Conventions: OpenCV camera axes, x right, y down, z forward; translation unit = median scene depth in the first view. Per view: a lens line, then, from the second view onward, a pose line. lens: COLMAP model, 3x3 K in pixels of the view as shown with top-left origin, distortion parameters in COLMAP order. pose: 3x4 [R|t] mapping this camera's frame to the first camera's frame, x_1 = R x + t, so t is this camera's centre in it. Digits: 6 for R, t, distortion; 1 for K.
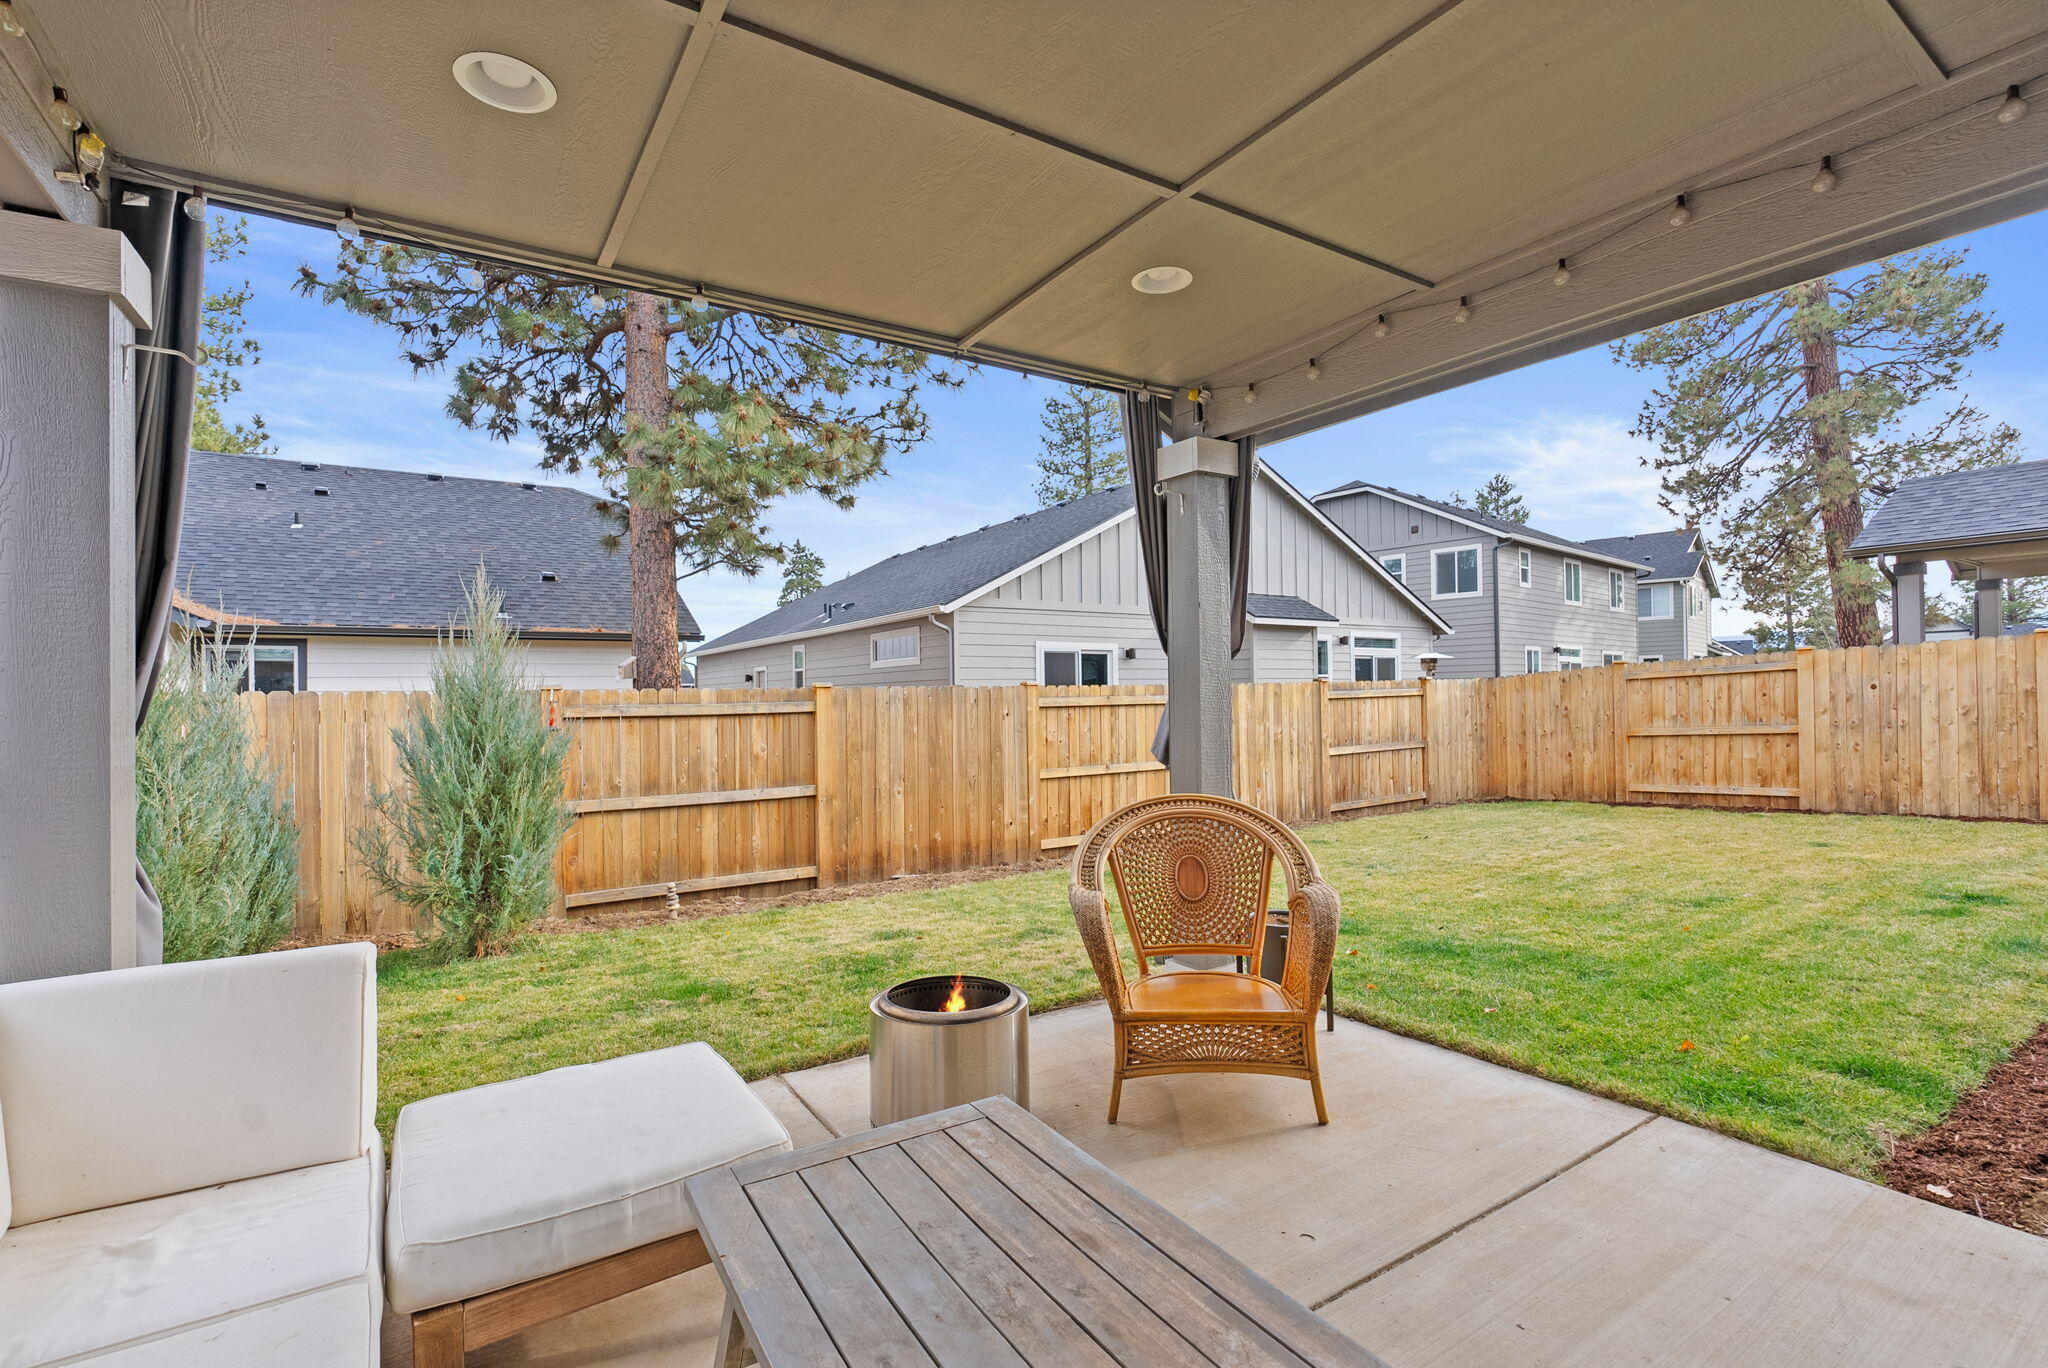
lens RADIAL K [[925.7, 0, 1024.7], [0, 925.7, 682.7], [0, 0, 1]] dist [-0.003033, 0.000714]
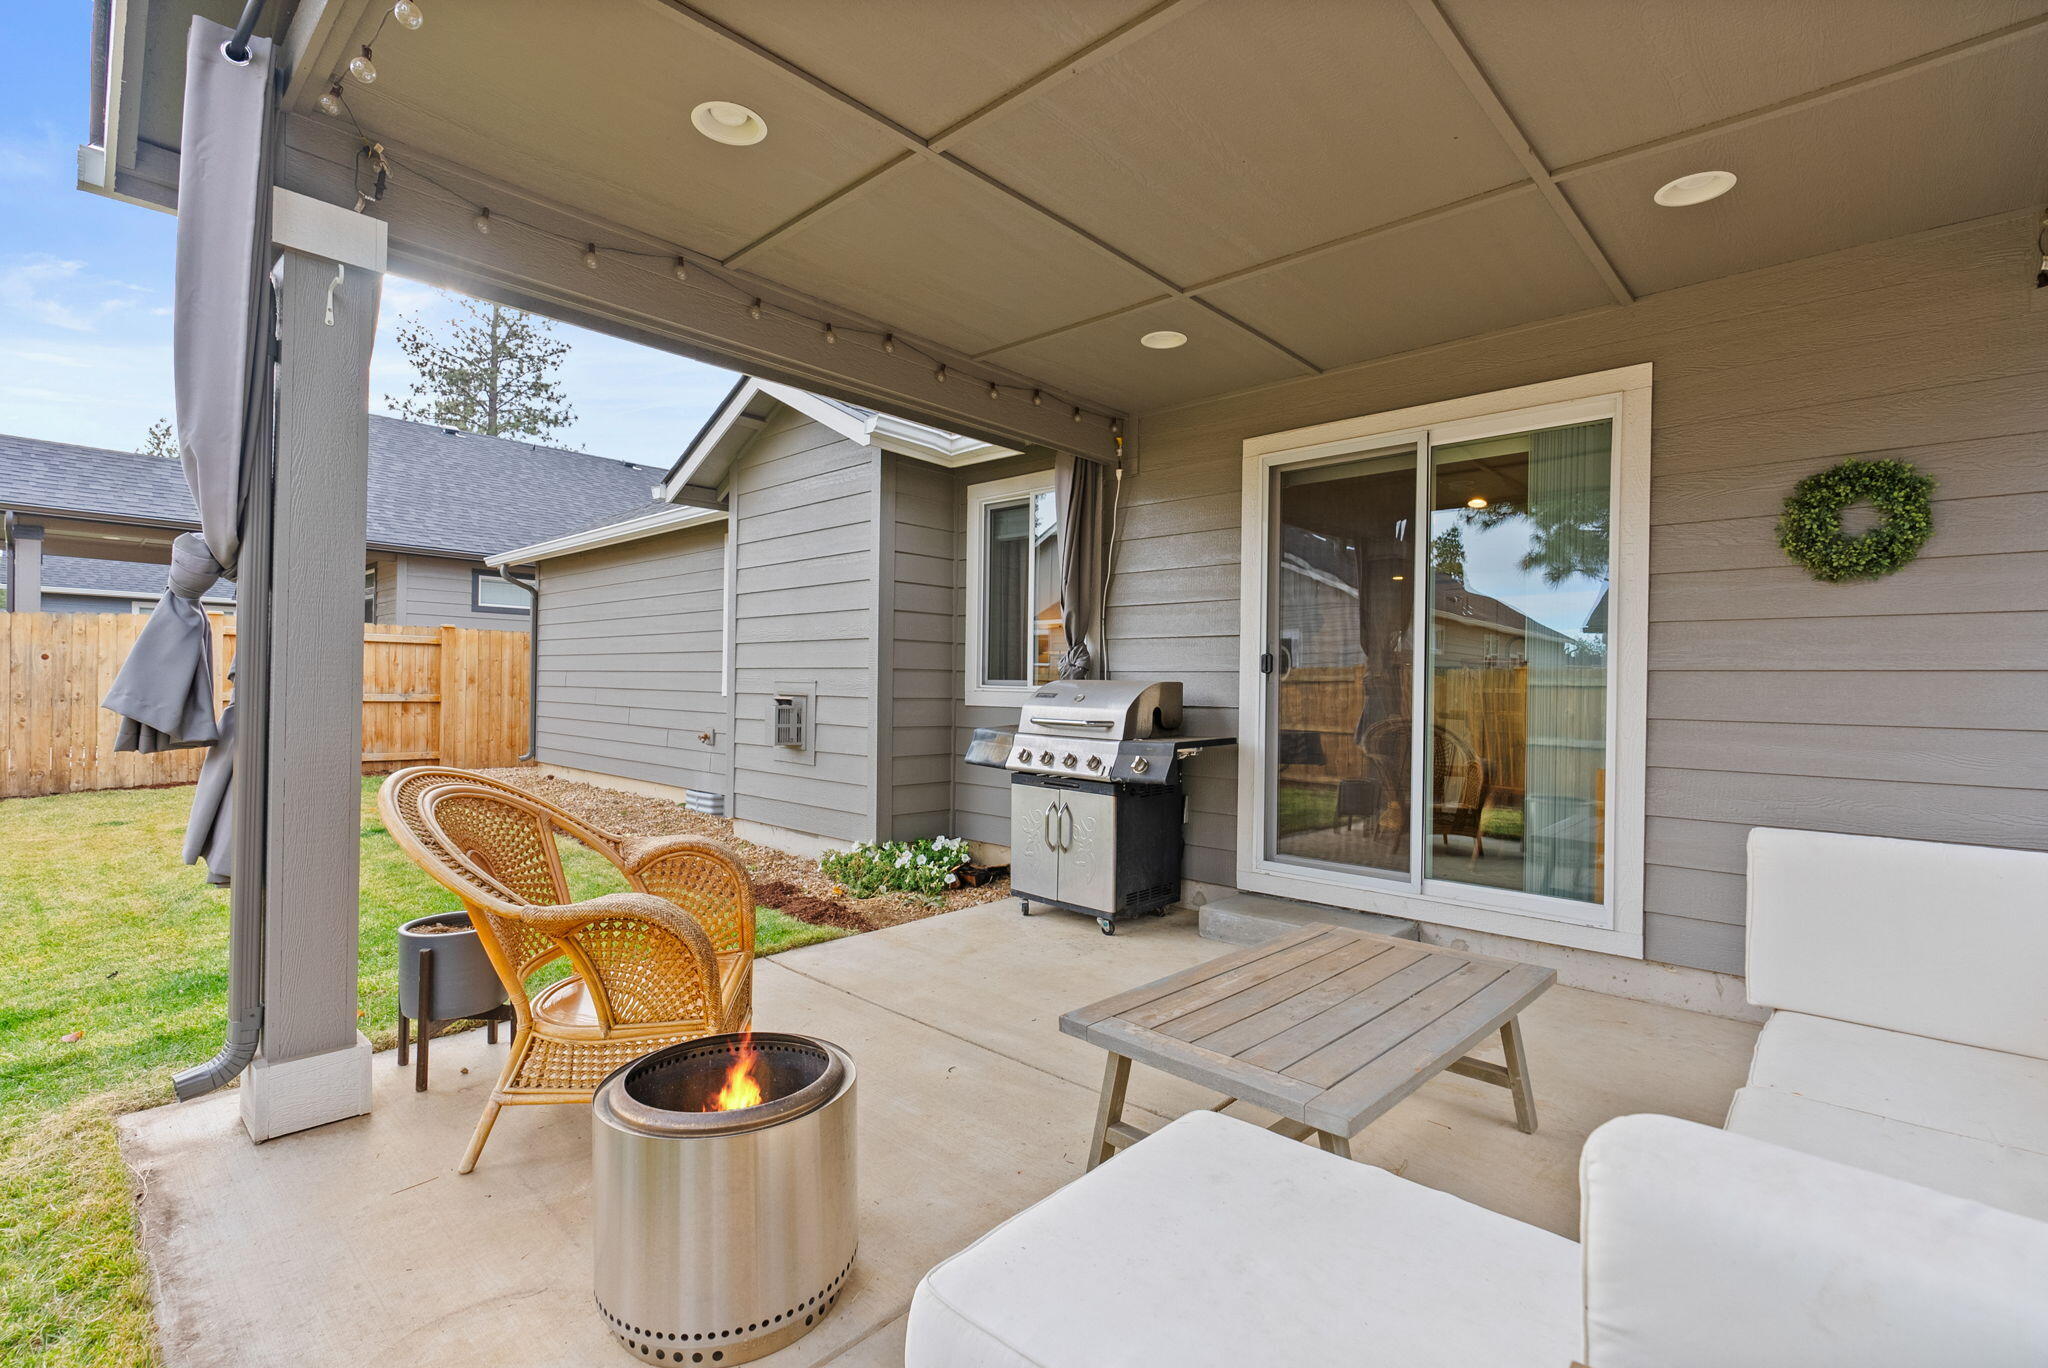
lens RADIAL K [[925.7, 0, 1024.6], [0, 925.7, 681.6], [0, 0, 1]] dist [-0.003033, 0.000714]
pose [[-0.228719, 0.011237, 0.973428, -0.210974], [-0.025161, 0.999531, -0.017450, 0.021272], [-0.973167, -0.028484, -0.228329, 0.270087]]
